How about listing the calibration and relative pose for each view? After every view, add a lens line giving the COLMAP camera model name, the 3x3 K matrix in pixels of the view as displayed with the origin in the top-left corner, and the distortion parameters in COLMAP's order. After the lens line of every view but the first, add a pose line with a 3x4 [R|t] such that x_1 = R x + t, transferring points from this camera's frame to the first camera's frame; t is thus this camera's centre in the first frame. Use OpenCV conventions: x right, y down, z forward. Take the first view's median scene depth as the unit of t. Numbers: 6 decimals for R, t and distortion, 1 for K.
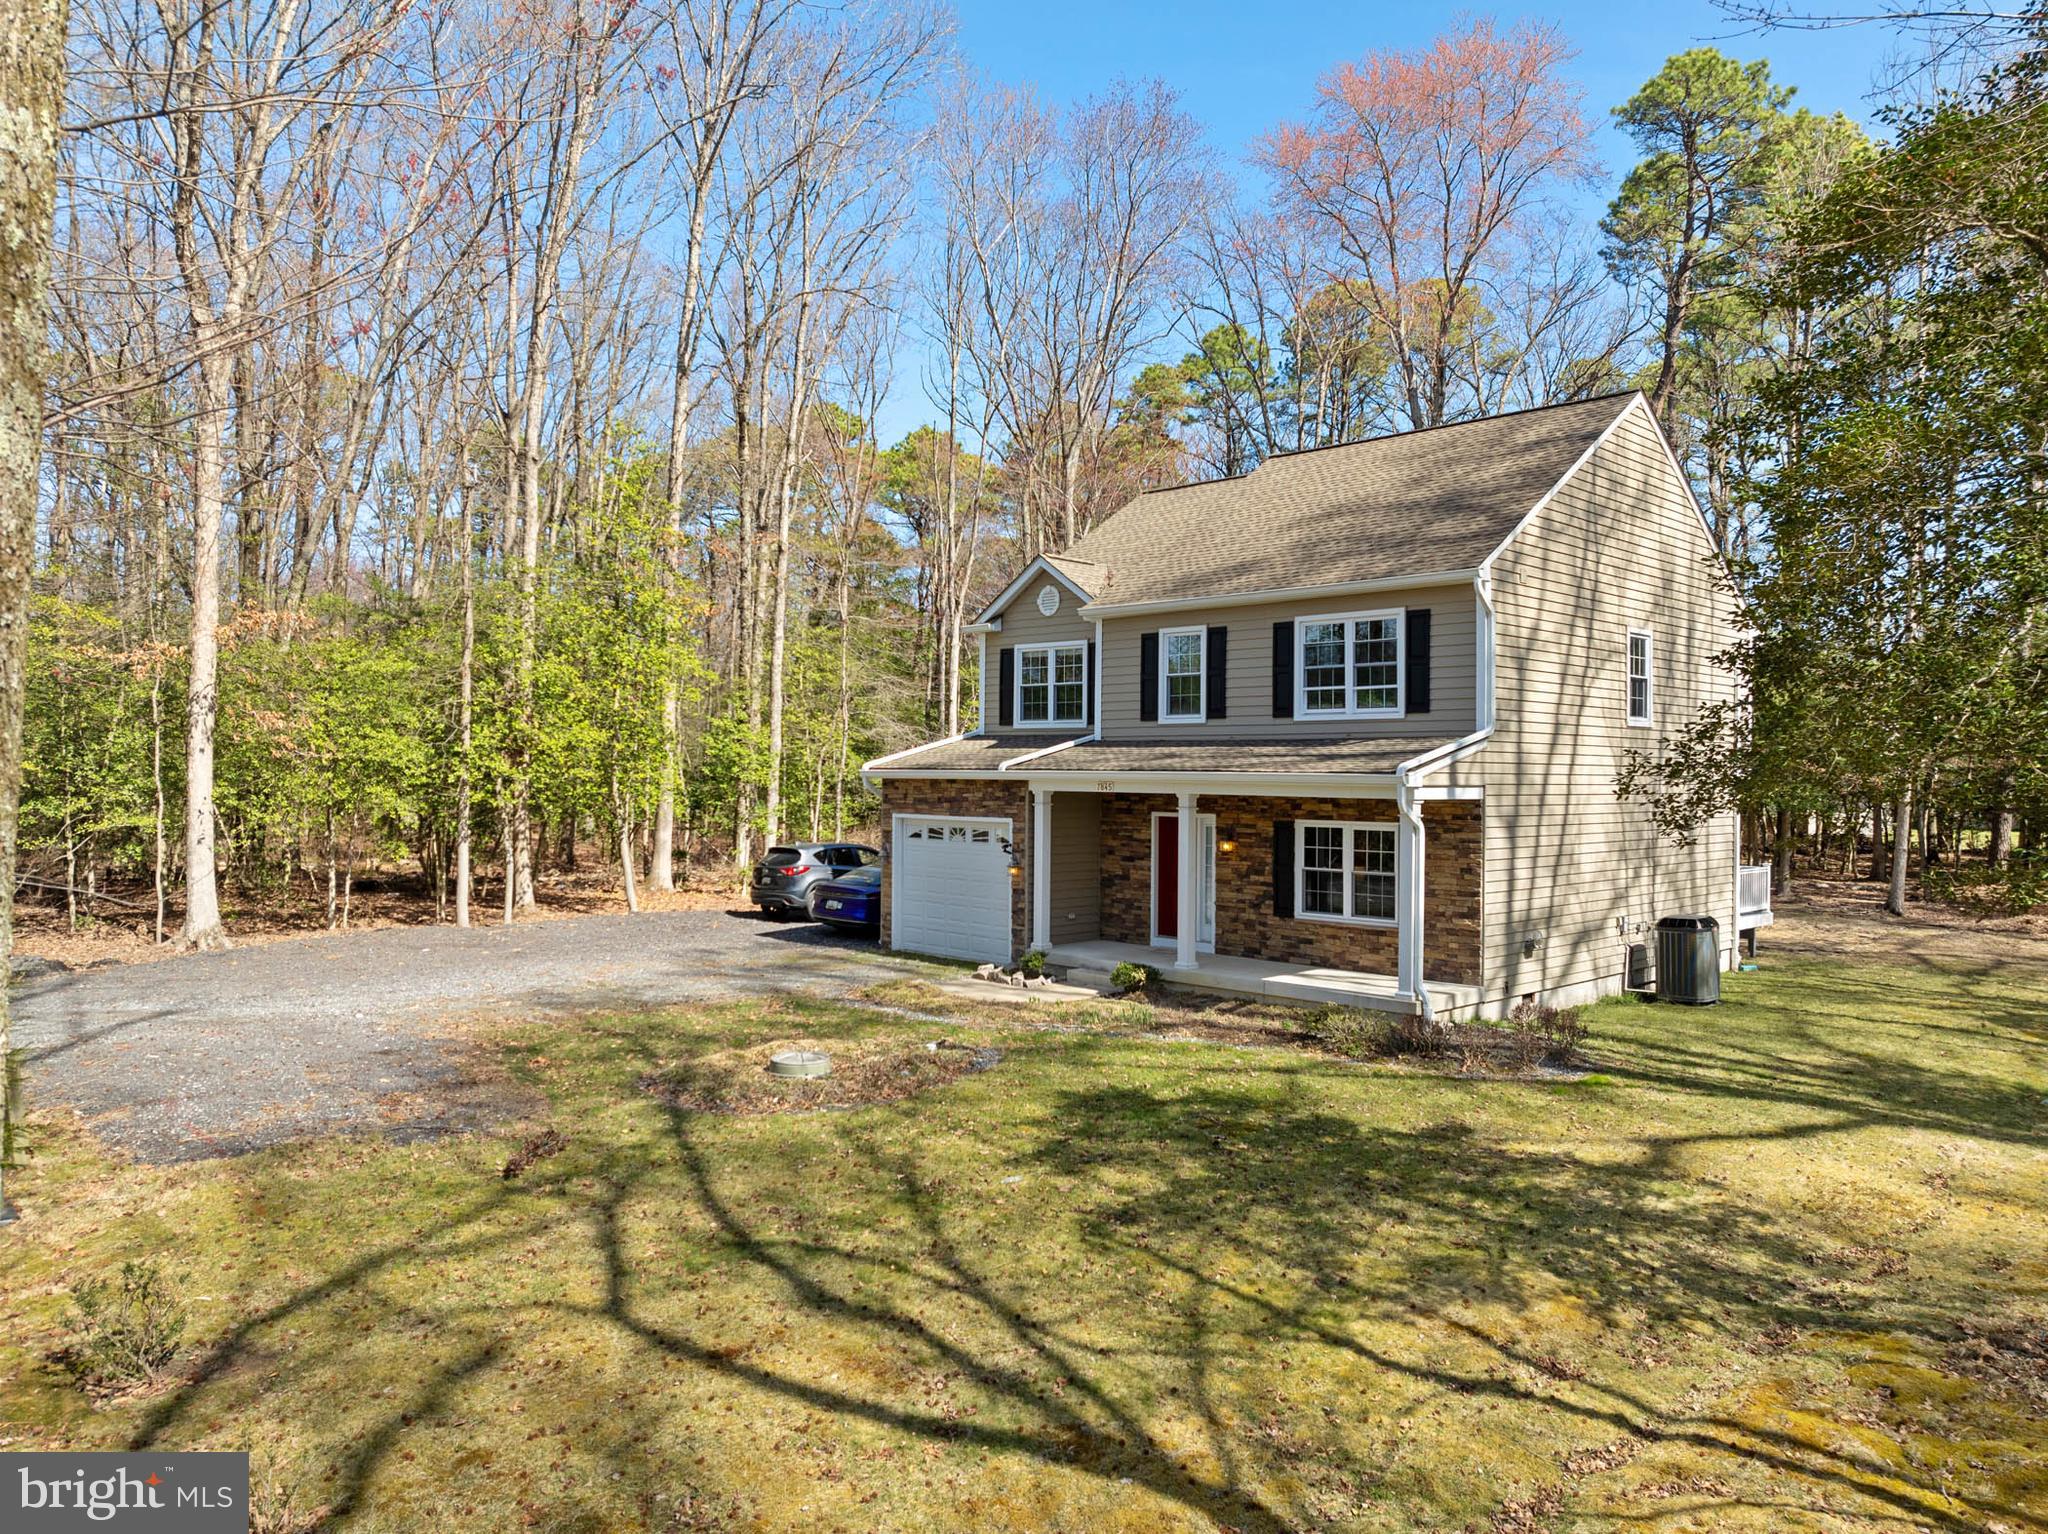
lens RADIAL K [[1464.2, 0, 1023.0], [0, 1464.2, 768.0], [0, 0, 1]] dist [-0.003482, -0.020136]
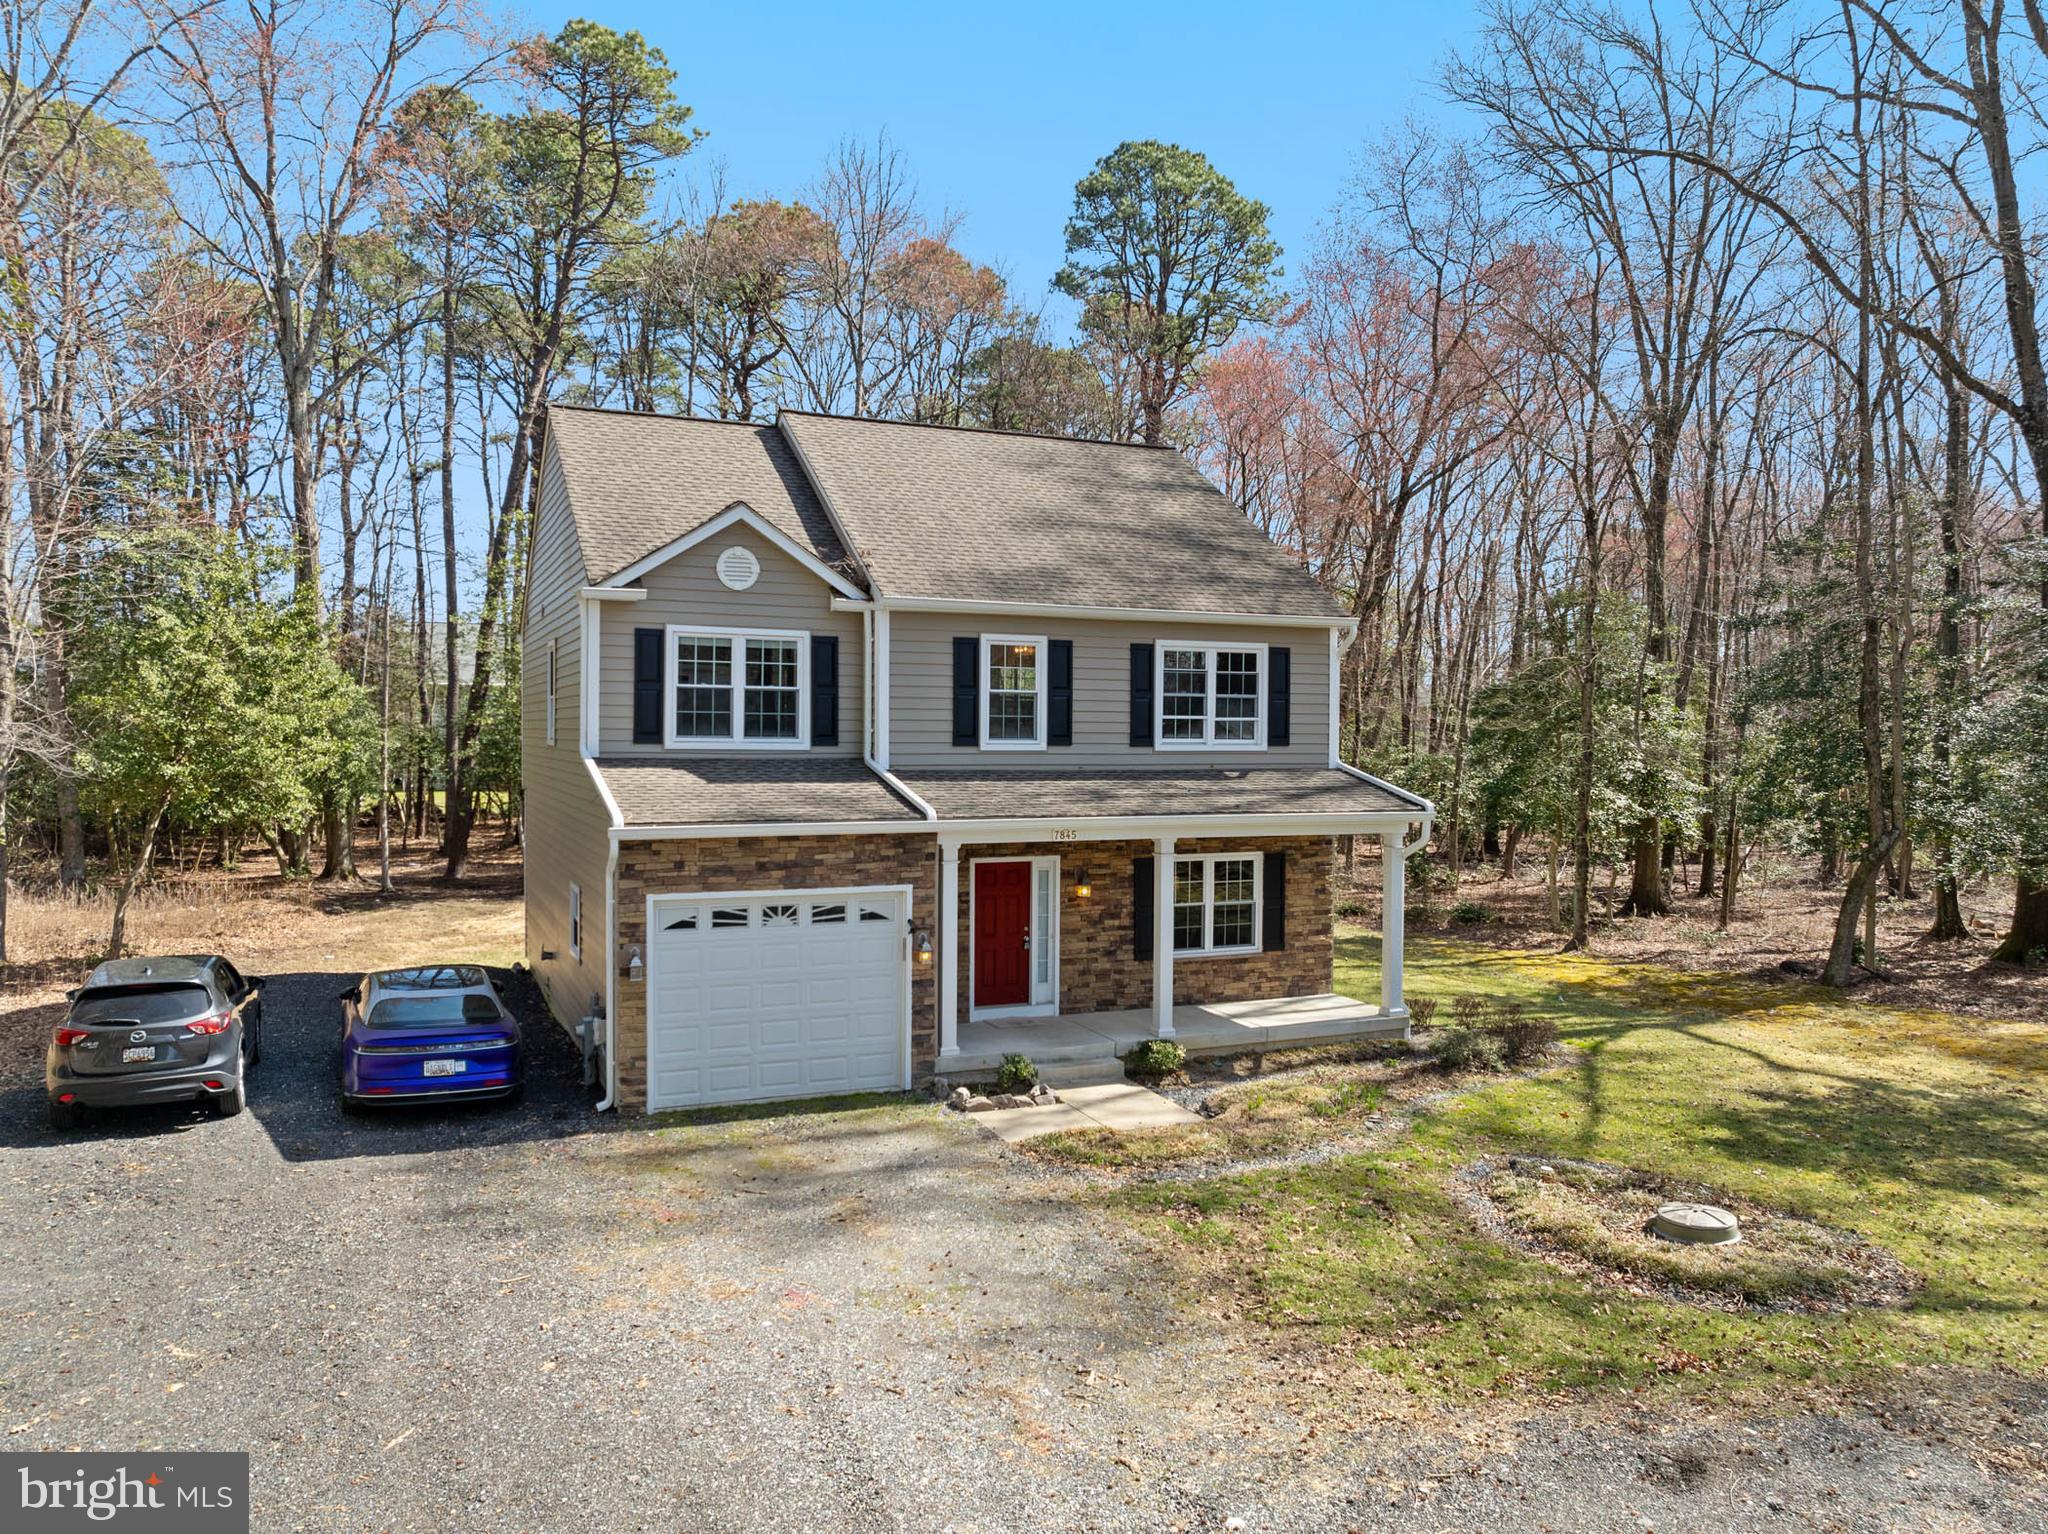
lens RADIAL K [[1464.2, 0, 1023.6], [0, 1464.2, 765.7], [0, 0, 1]] dist [-0.003482, -0.020136]
pose [[0.332871, -0.029478, 0.942512, -0.699833], [-0.007838, 0.999390, 0.034025, -0.051757], [-0.942940, -0.018714, 0.332437, 0.736325]]
